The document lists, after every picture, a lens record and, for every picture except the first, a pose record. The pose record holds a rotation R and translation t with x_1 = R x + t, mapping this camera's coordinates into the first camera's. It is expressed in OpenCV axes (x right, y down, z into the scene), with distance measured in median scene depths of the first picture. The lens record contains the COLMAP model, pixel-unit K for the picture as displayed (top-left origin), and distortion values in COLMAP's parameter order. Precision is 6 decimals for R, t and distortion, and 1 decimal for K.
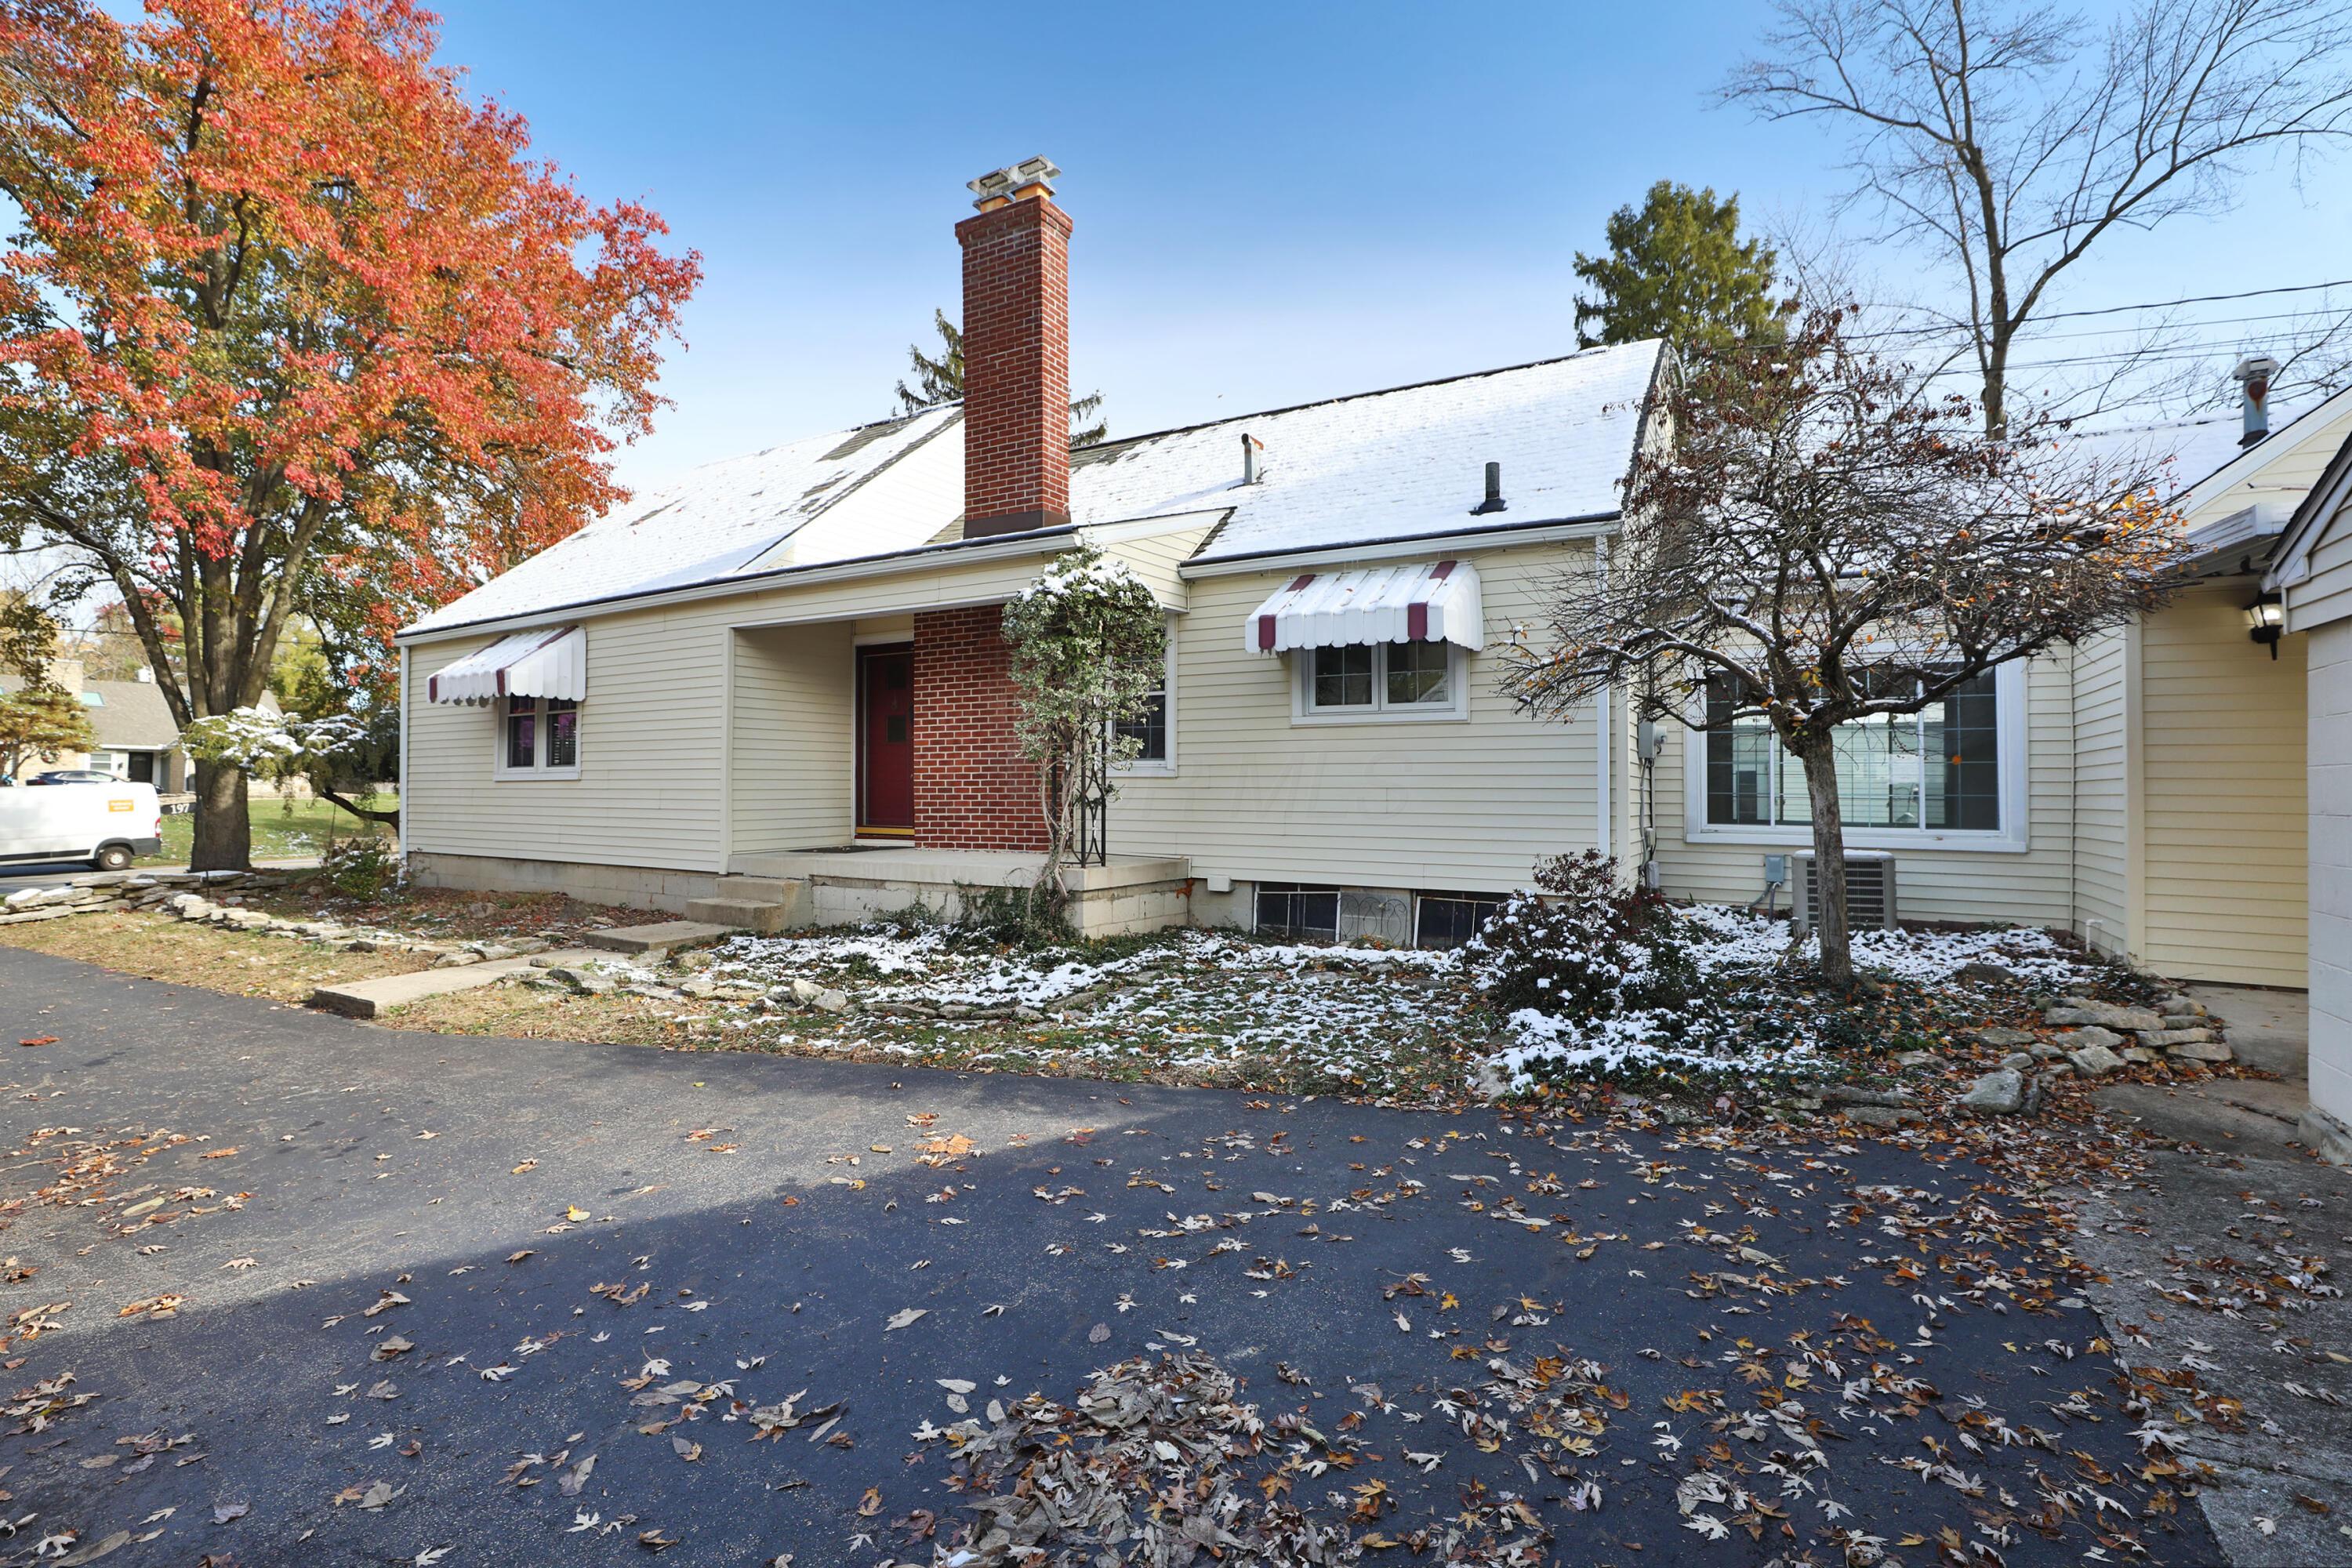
lens RADIAL K [[1041.4, 0, 1176.0], [0, 1041.4, 784.0], [0, 0, 1]] dist [0.000898, 0.000178]
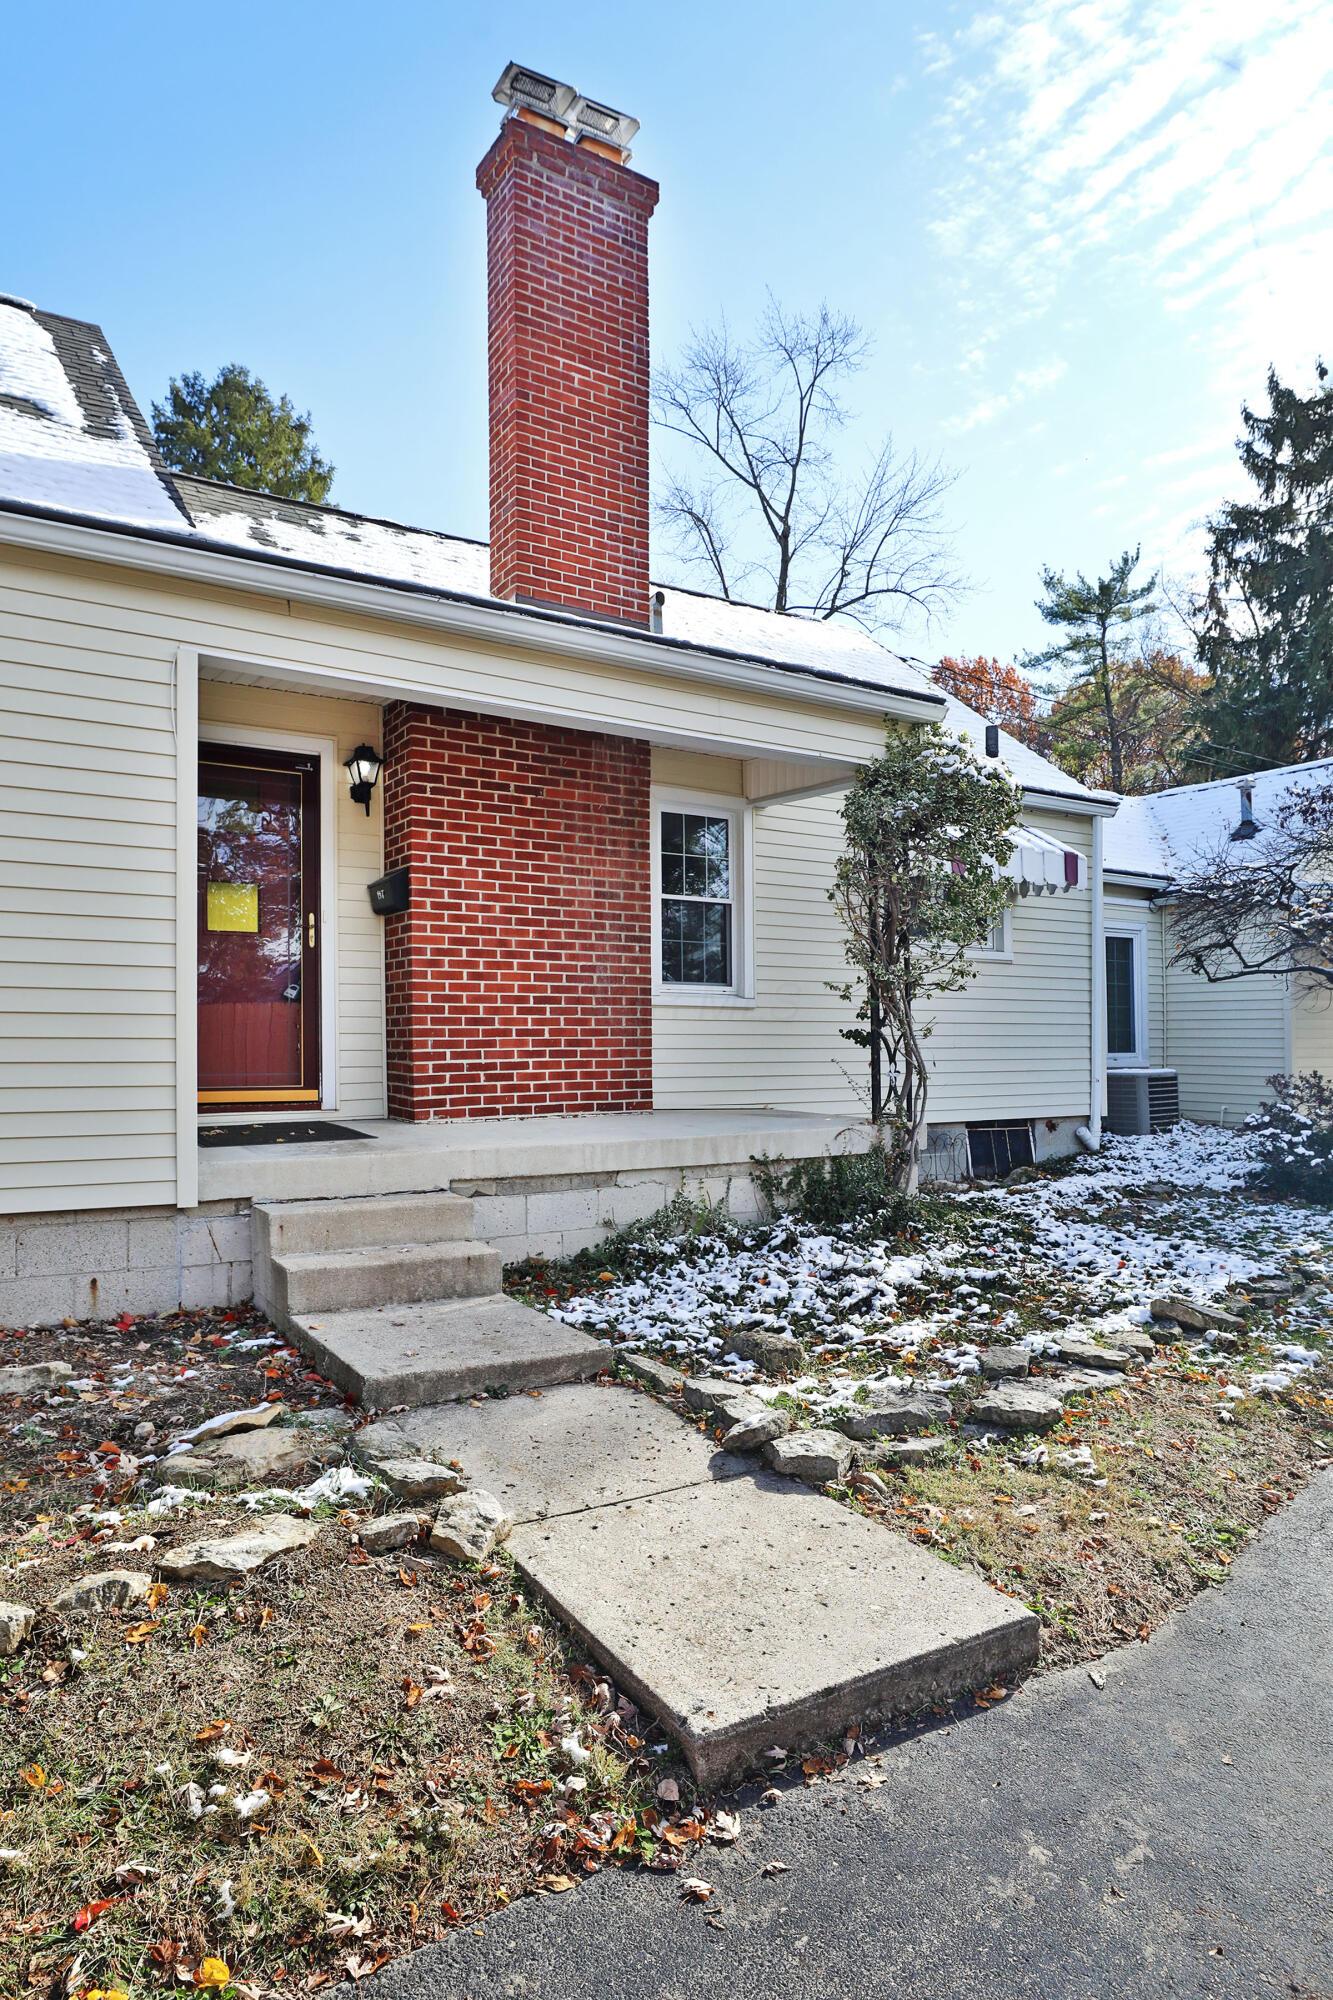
lens RADIAL K [[1170.8, 0, 670.7], [0, 1170.8, 1037.2], [0, 0, 1]] dist [-0.072803, -0.000315]
pose [[0.508510, -0.007170, 0.861026, -0.822835], [-0.008328, 0.999878, 0.013245, 0.005215], [-0.861016, -0.013906, 0.508388, 0.609228]]
